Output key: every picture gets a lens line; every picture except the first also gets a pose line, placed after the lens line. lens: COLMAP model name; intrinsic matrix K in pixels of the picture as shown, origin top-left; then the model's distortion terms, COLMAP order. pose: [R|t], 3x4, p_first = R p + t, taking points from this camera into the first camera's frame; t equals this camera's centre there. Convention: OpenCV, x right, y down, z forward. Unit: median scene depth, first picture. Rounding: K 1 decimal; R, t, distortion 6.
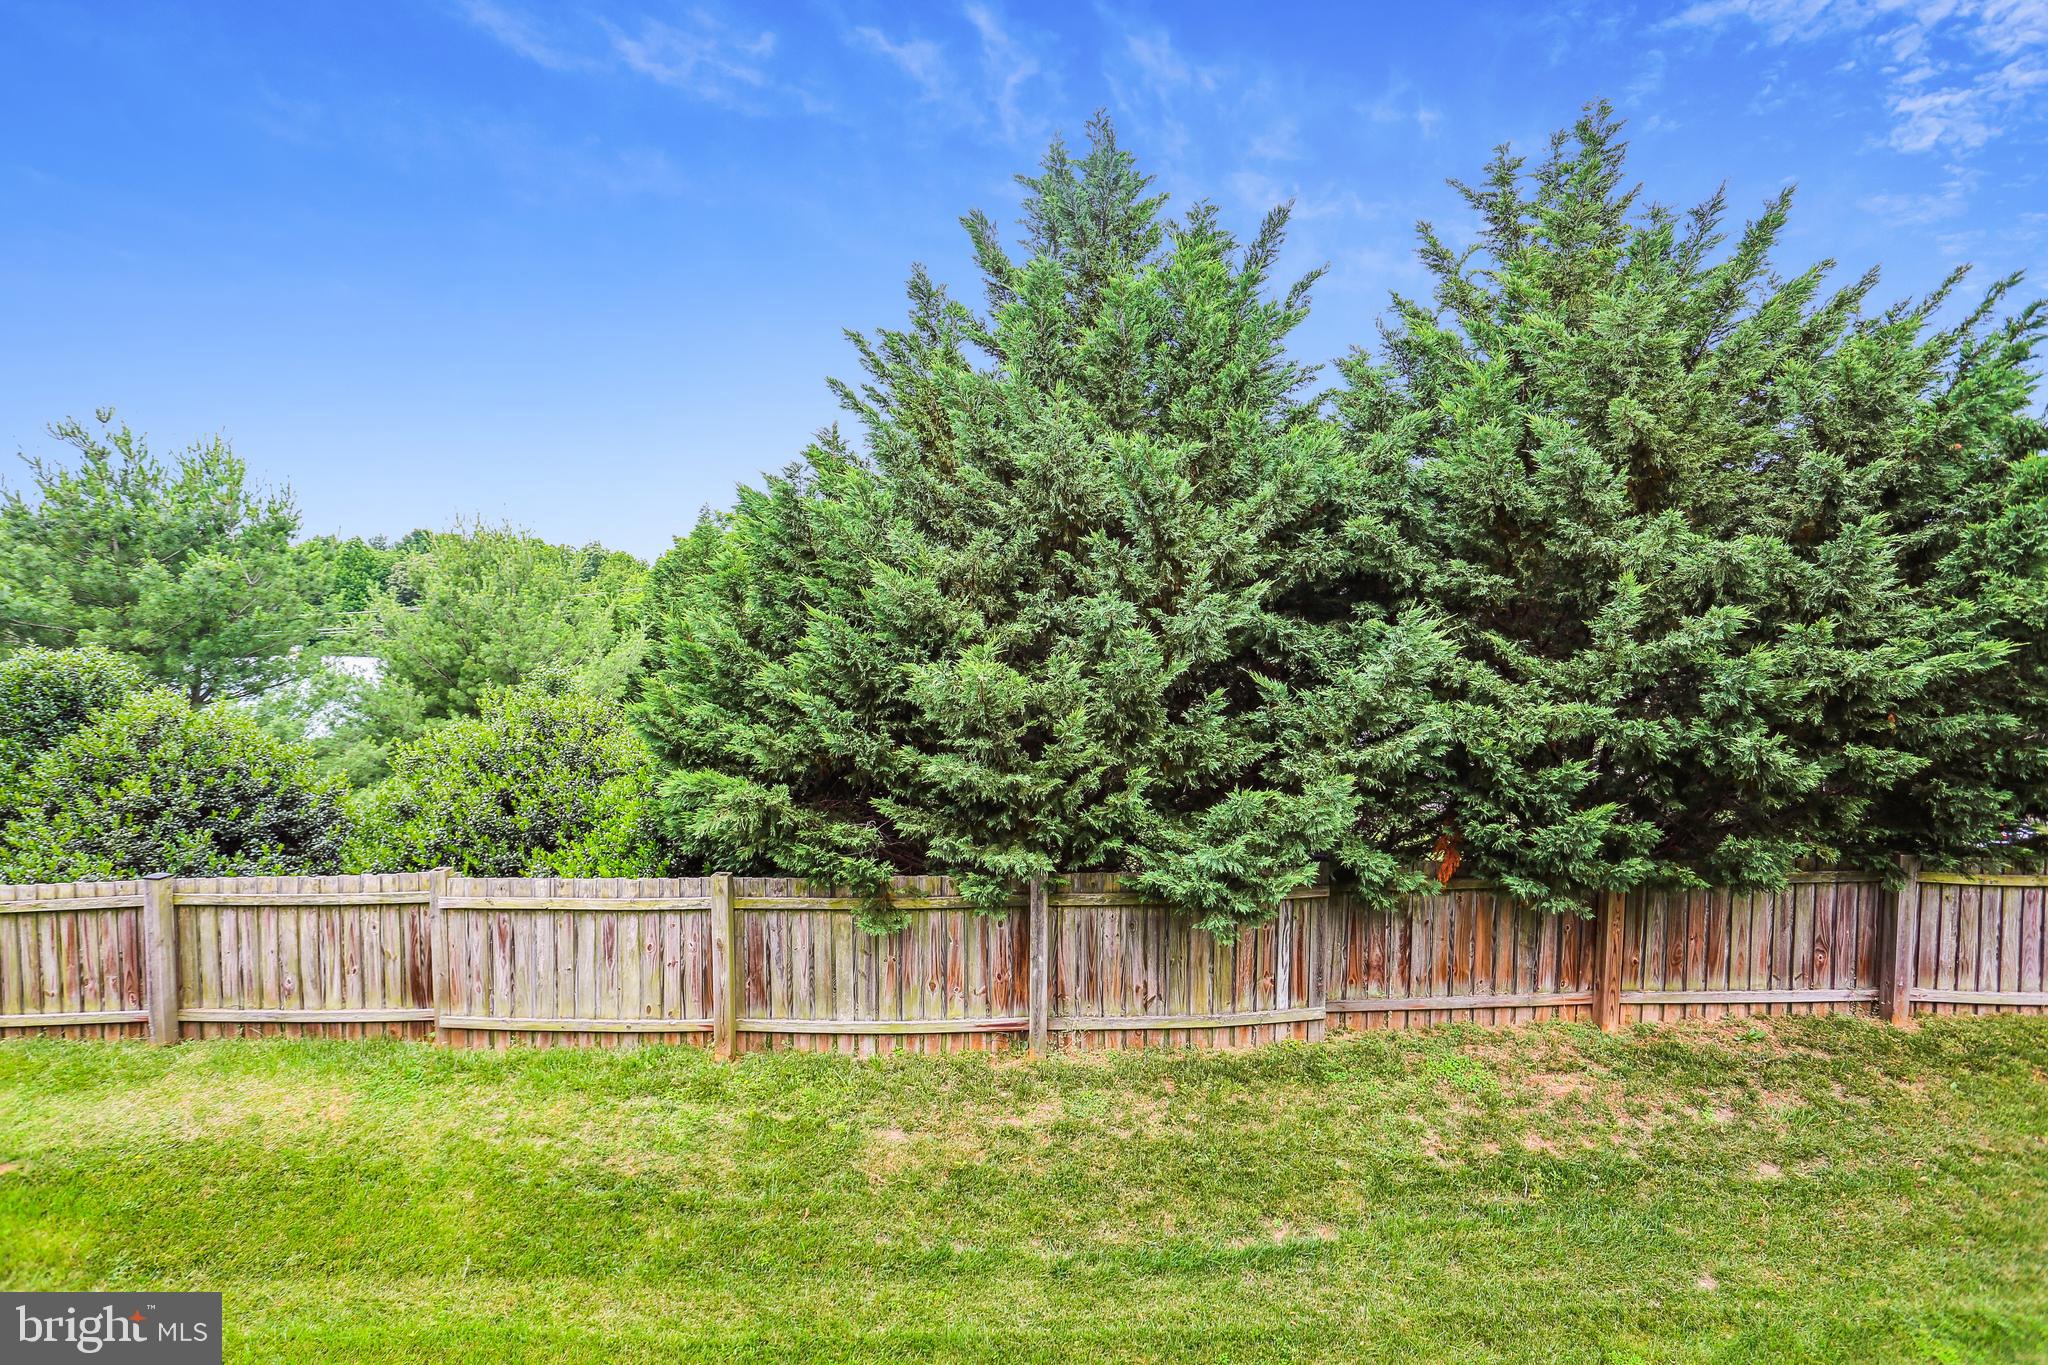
lens RADIAL K [[994.8, 0, 1010.9], [0, 994.8, 676.5], [0, 0, 1]] dist [-0.071111, 0.031461]
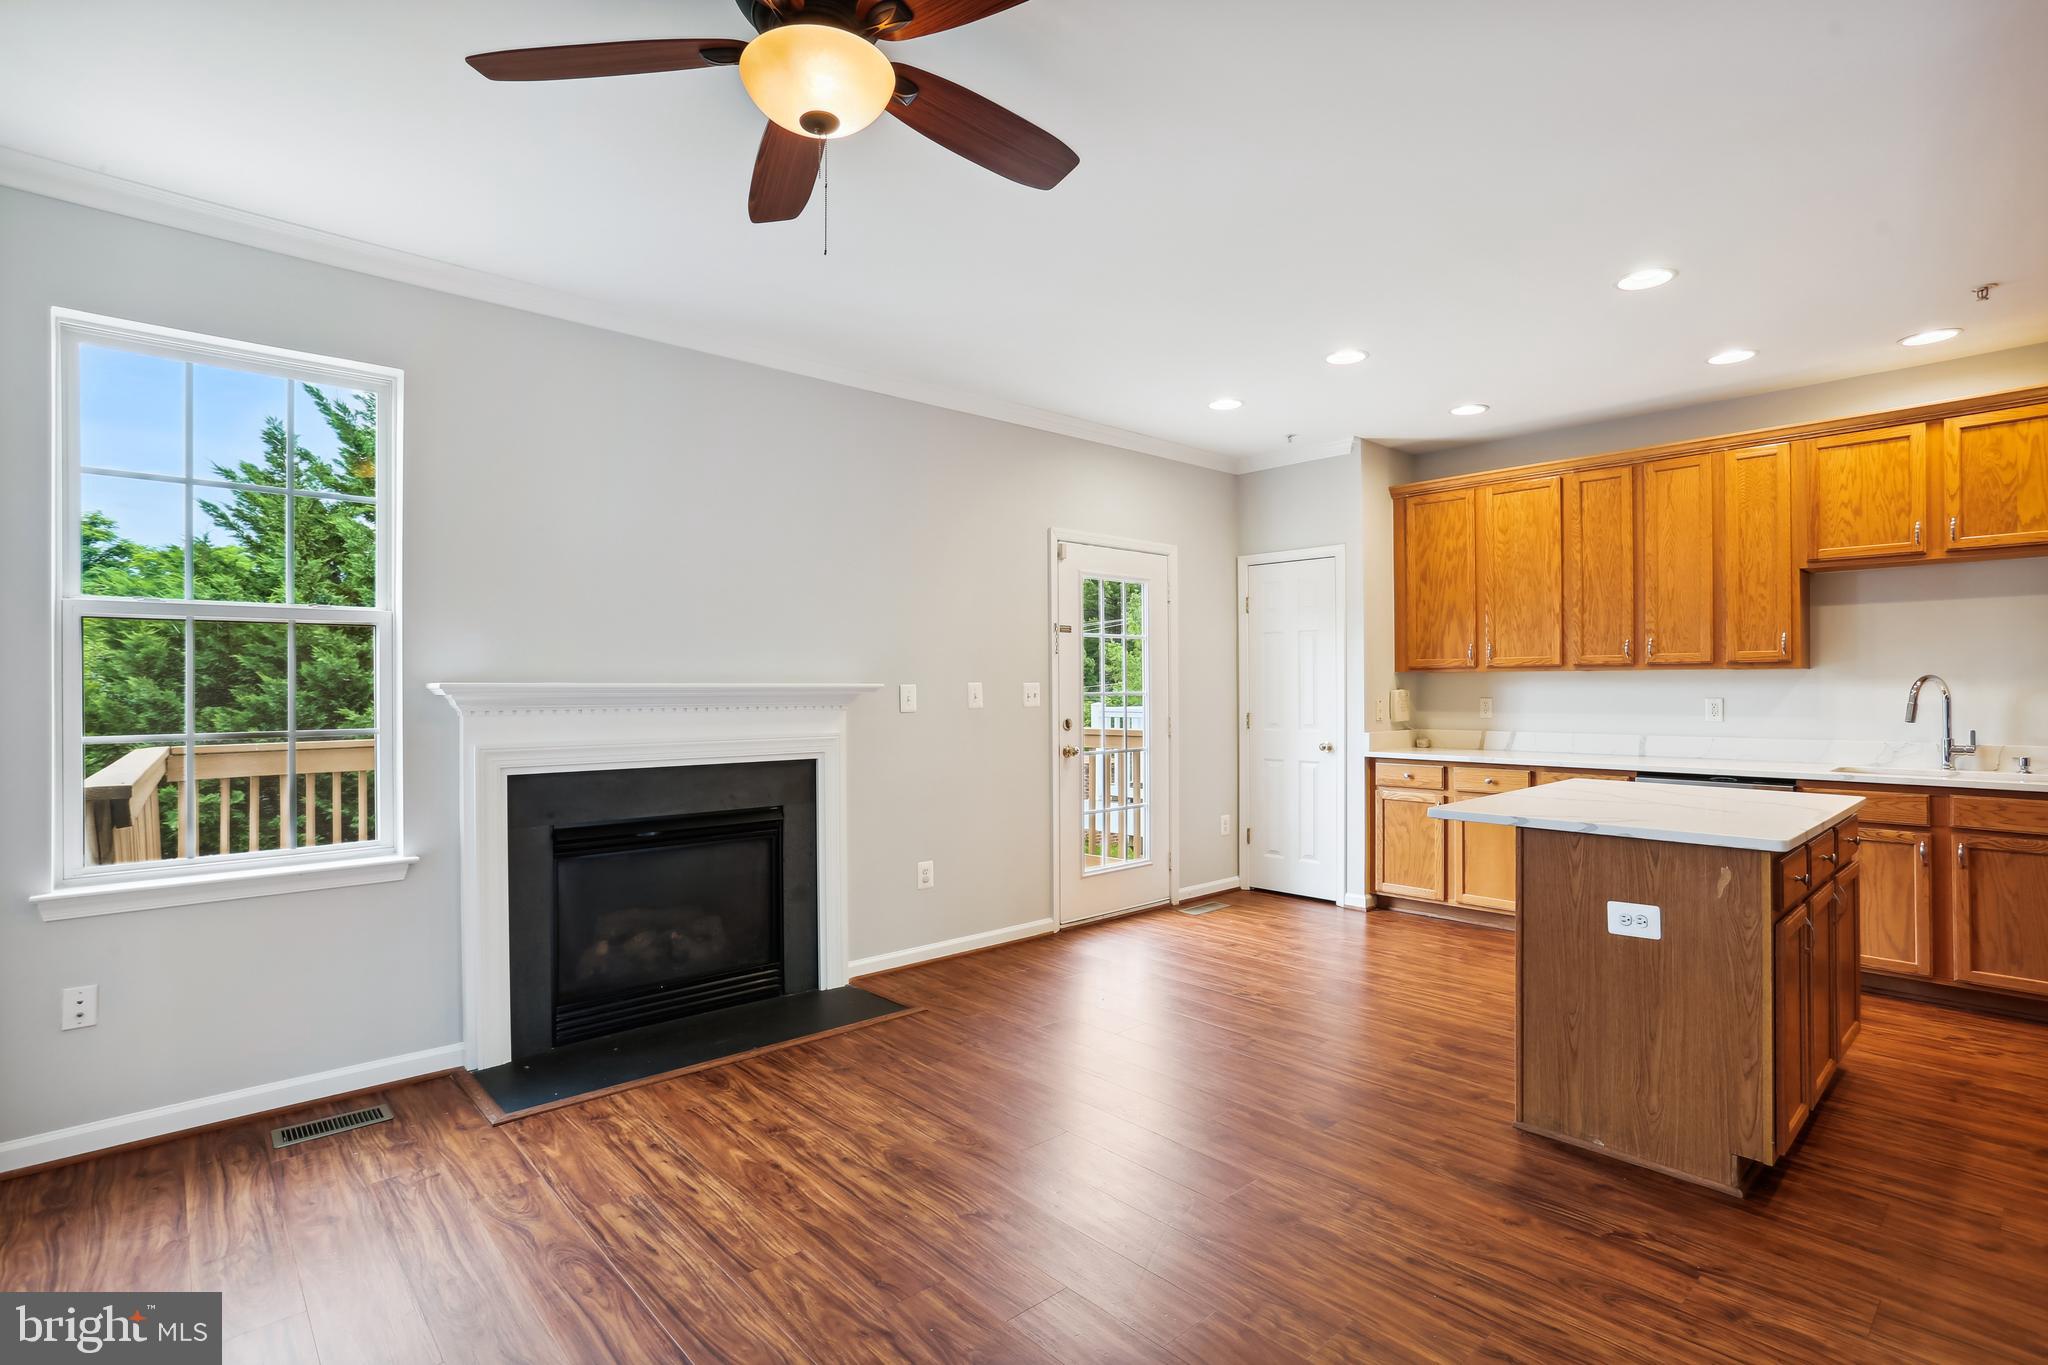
lens RADIAL K [[985.8, 0, 1020.3], [0, 985.8, 680.0], [0, 0, 1]] dist [-0.046696, 0.026902]
pose [[0.726502, -0.008420, 0.687112, -0.352305], [0.043333, 0.998496, -0.033581, 0.037184], [-0.685796, 0.054171, 0.725775, -0.862850]]
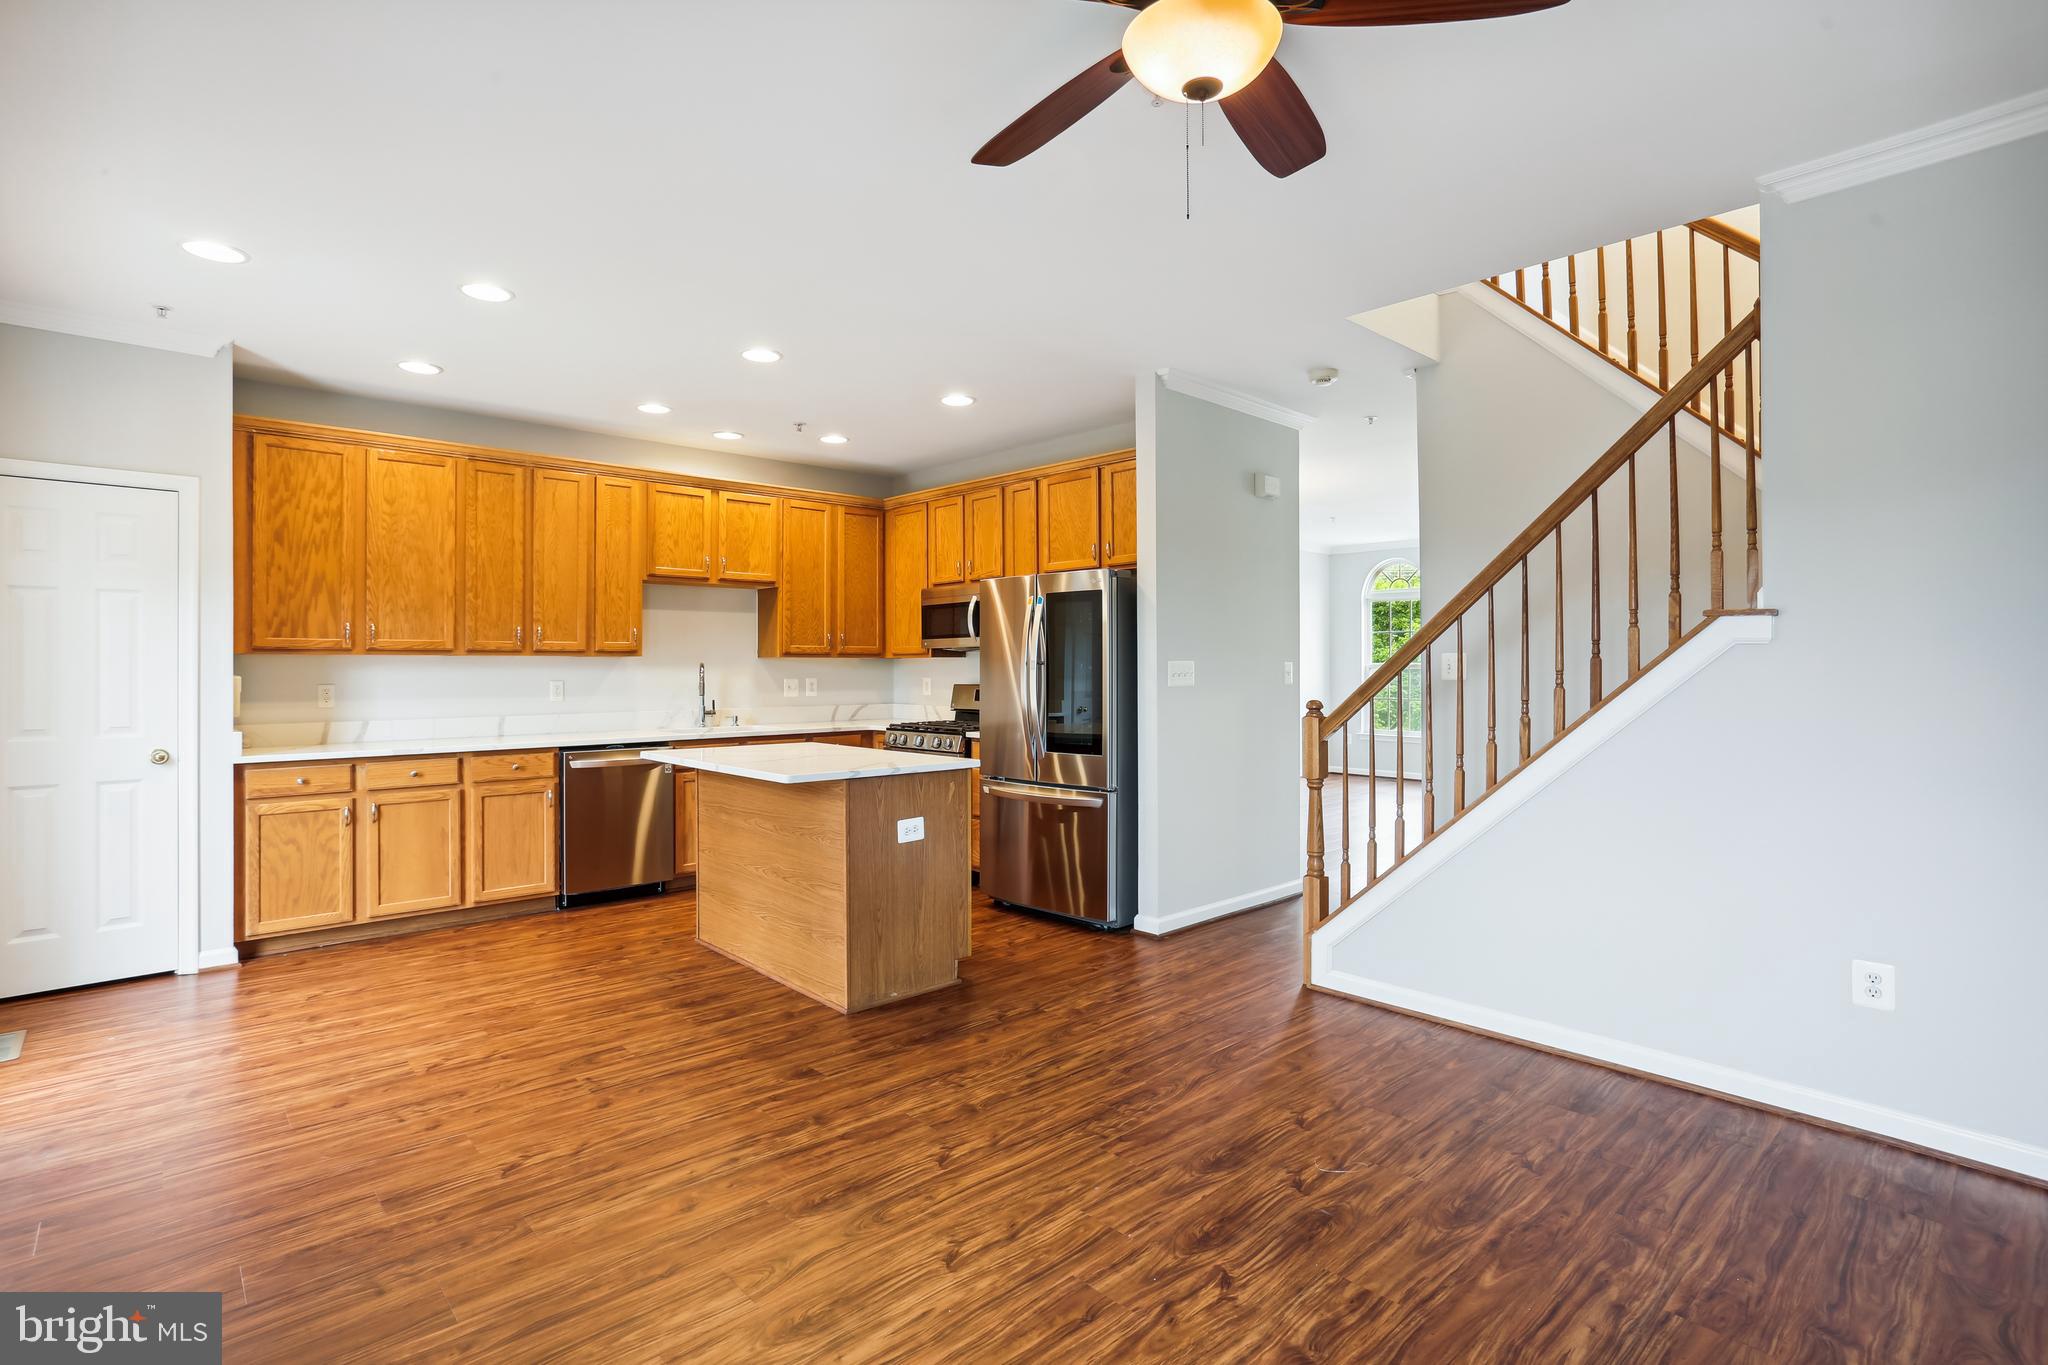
lens RADIAL K [[987.1, 0, 1002.9], [0, 987.1, 664.2], [0, 0, 1]] dist [-0.053710, 0.038027]
pose [[-0.683931, -0.006103, 0.729521, -0.361270], [0.030278, 0.998866, 0.036742, 0.017568], [-0.728918, 0.047218, -0.682971, -0.450055]]
